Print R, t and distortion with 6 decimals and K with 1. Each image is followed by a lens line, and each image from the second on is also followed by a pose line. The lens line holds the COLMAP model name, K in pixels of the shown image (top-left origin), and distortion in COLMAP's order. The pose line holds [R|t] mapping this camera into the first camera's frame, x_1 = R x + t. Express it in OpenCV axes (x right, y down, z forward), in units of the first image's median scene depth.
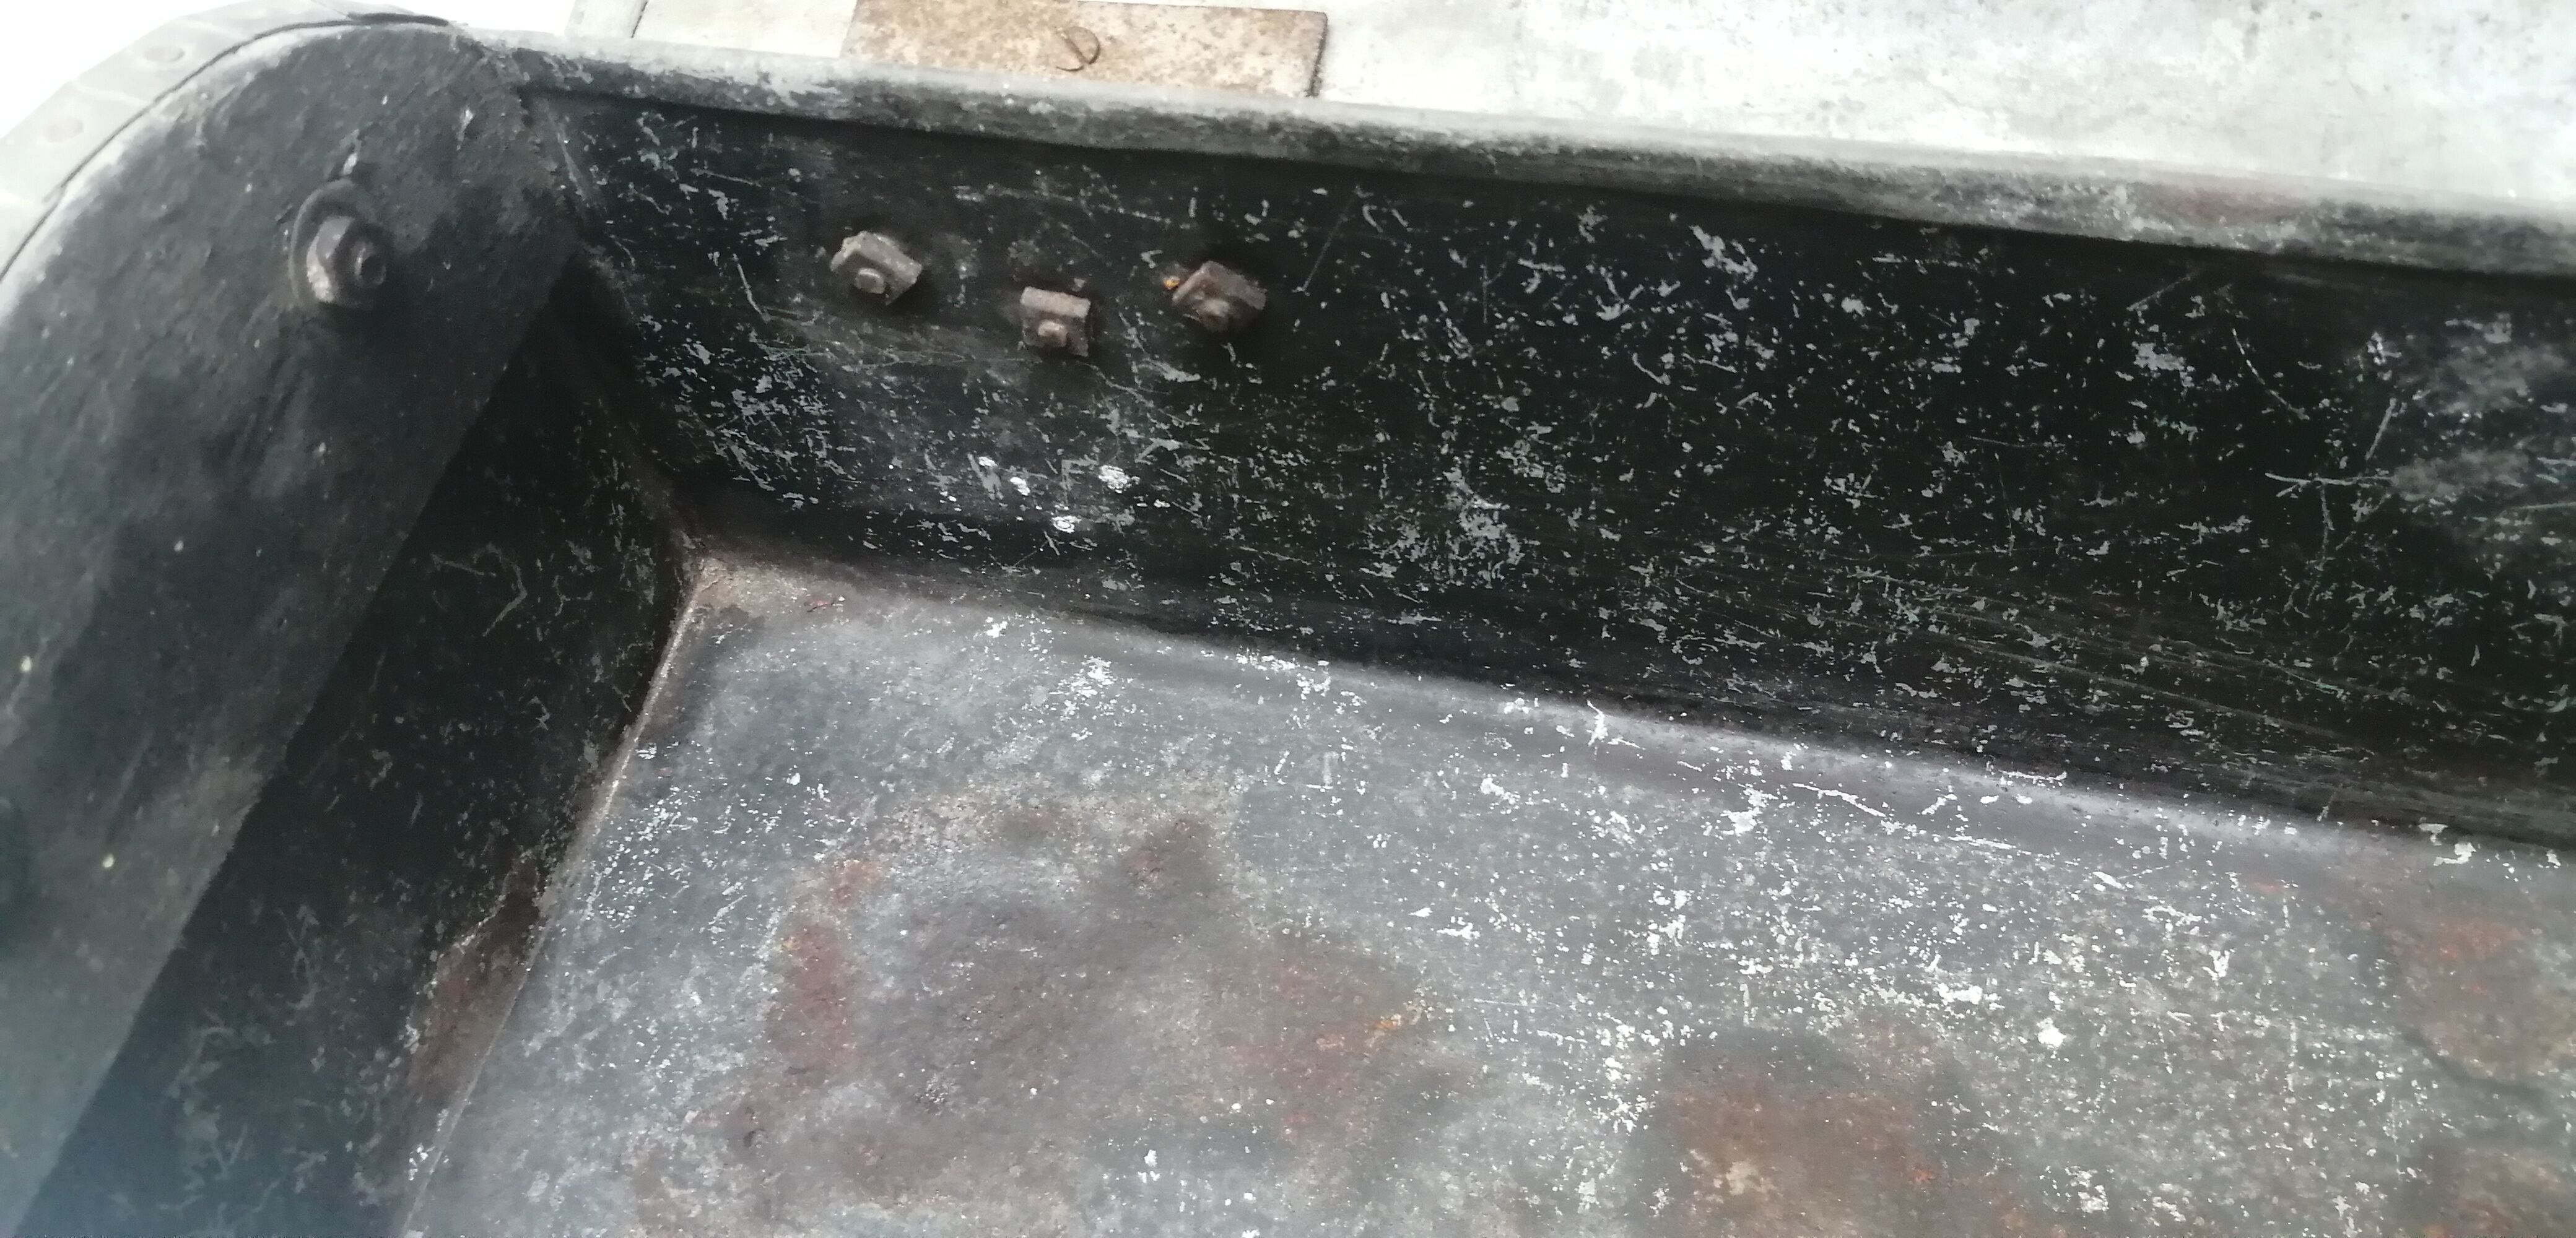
lens RADIAL K [[2038.6, 0, 1280.3], [0, 2038.6, 626.8], [0, 0, 1]] dist [0.081838, -0.202434]
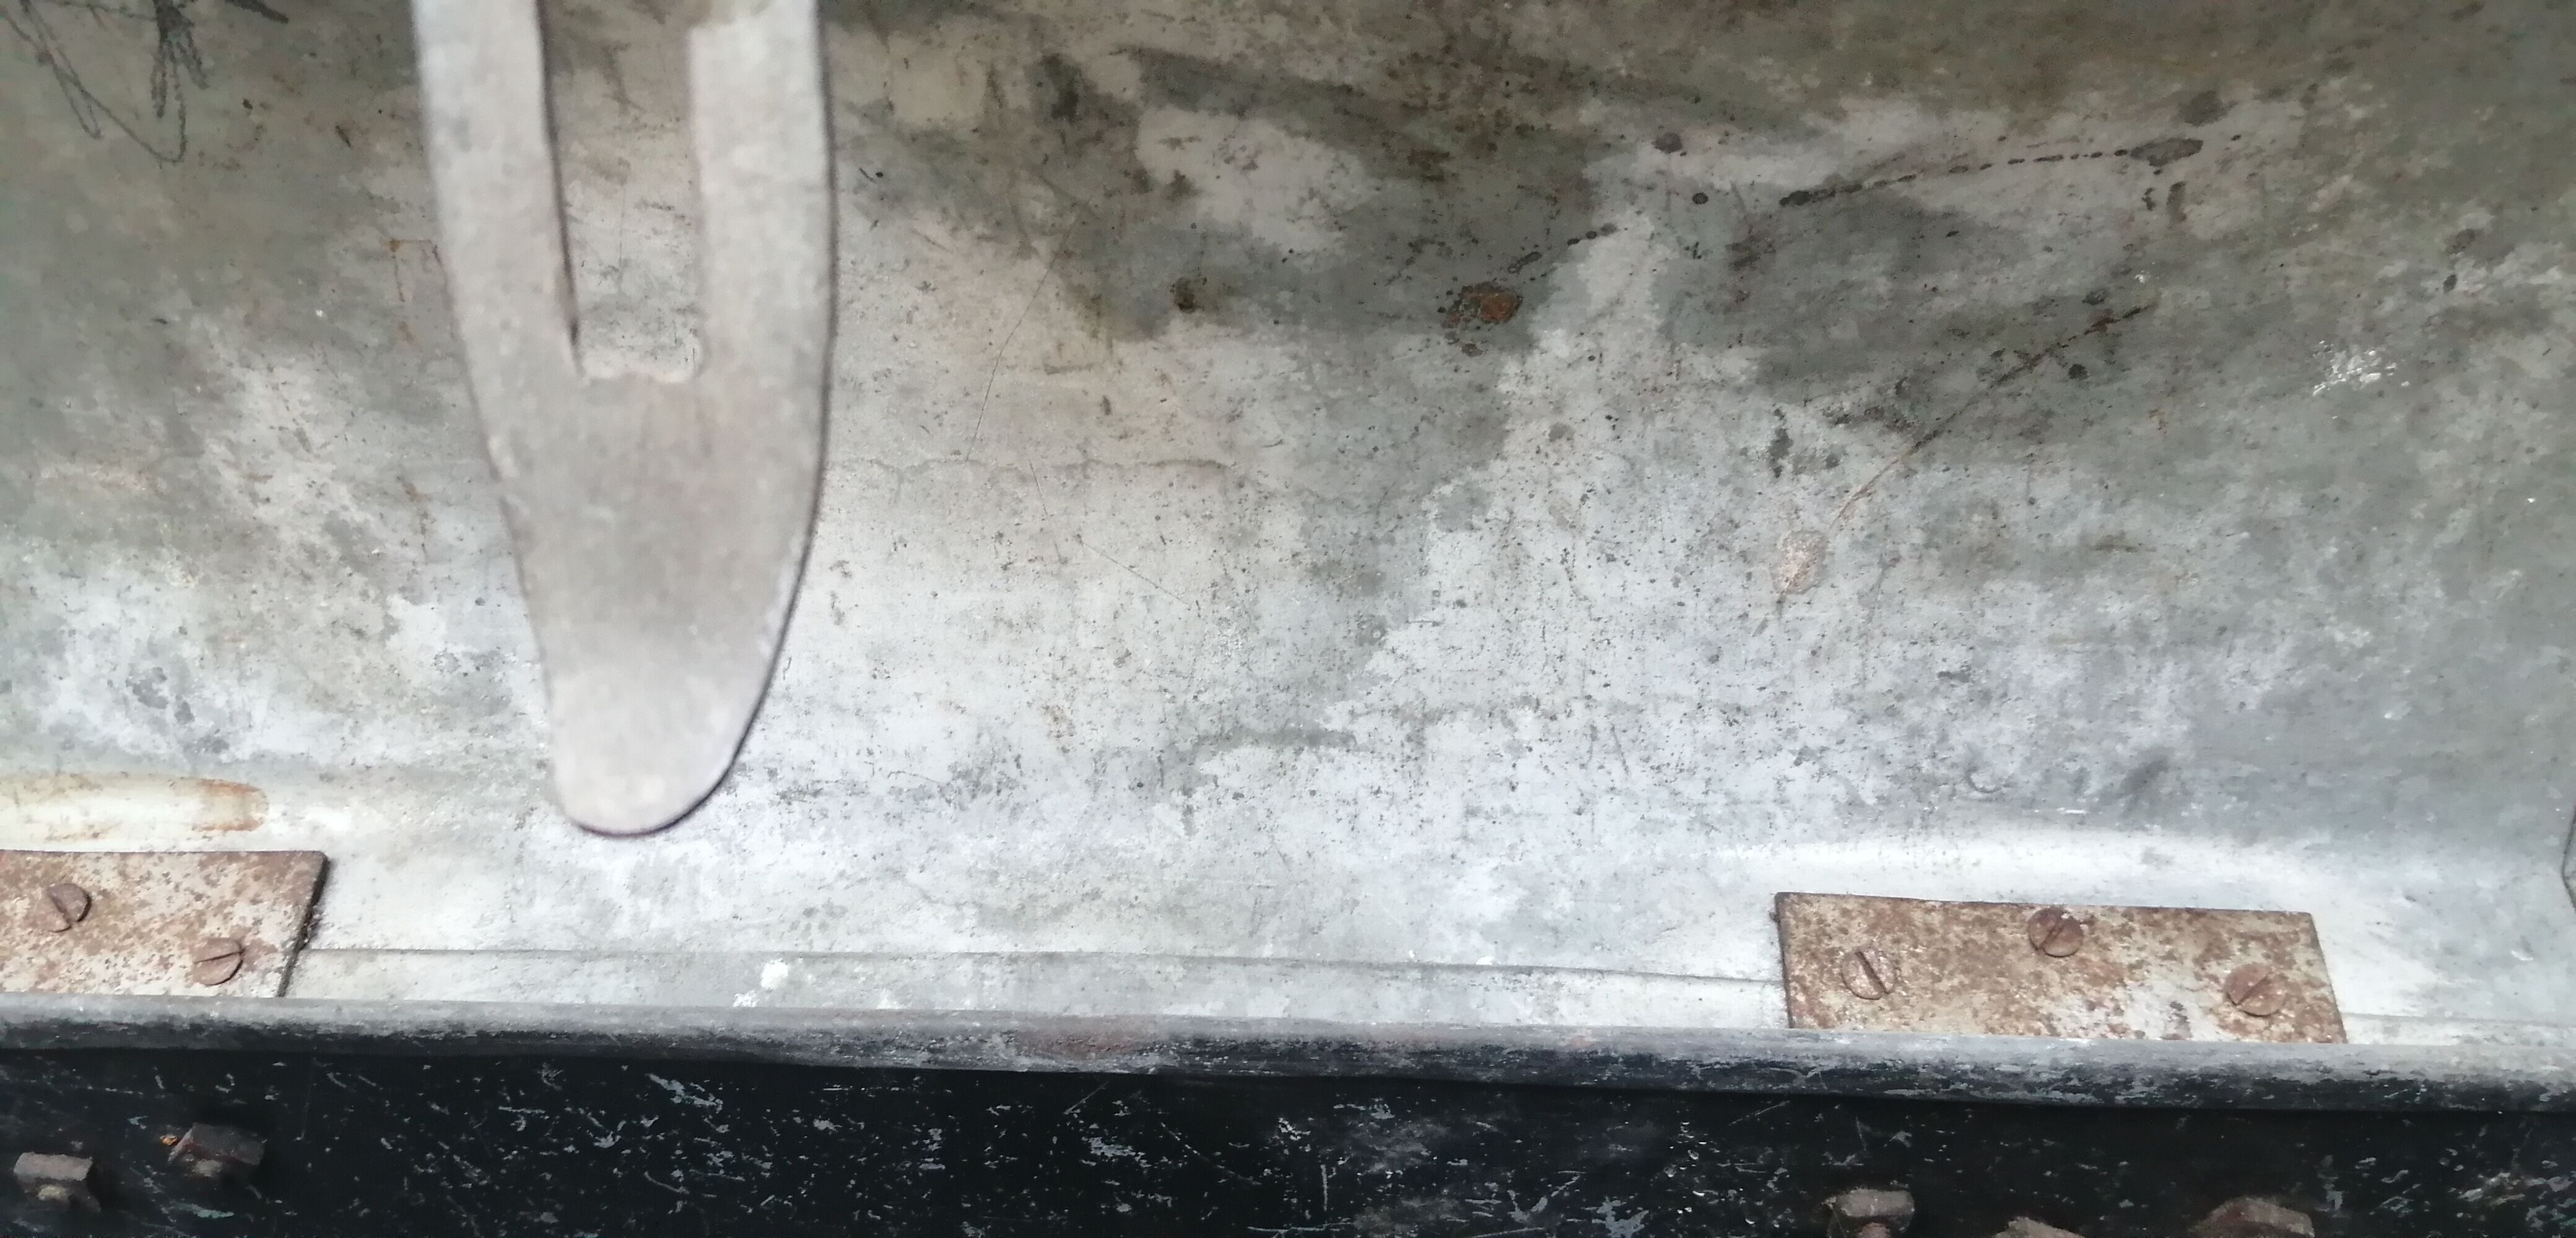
lens RADIAL K [[2059.2, 0, 1285.2], [0, 2059.2, 572.9], [0, 0, 1]] dist [0.048779, -0.149414]
pose [[0.974858, -0.074323, 0.210065, 0.274358], [0.118879, 0.970836, -0.208193, -0.162544], [-0.188465, 0.227931, 0.955263, -0.086318]]
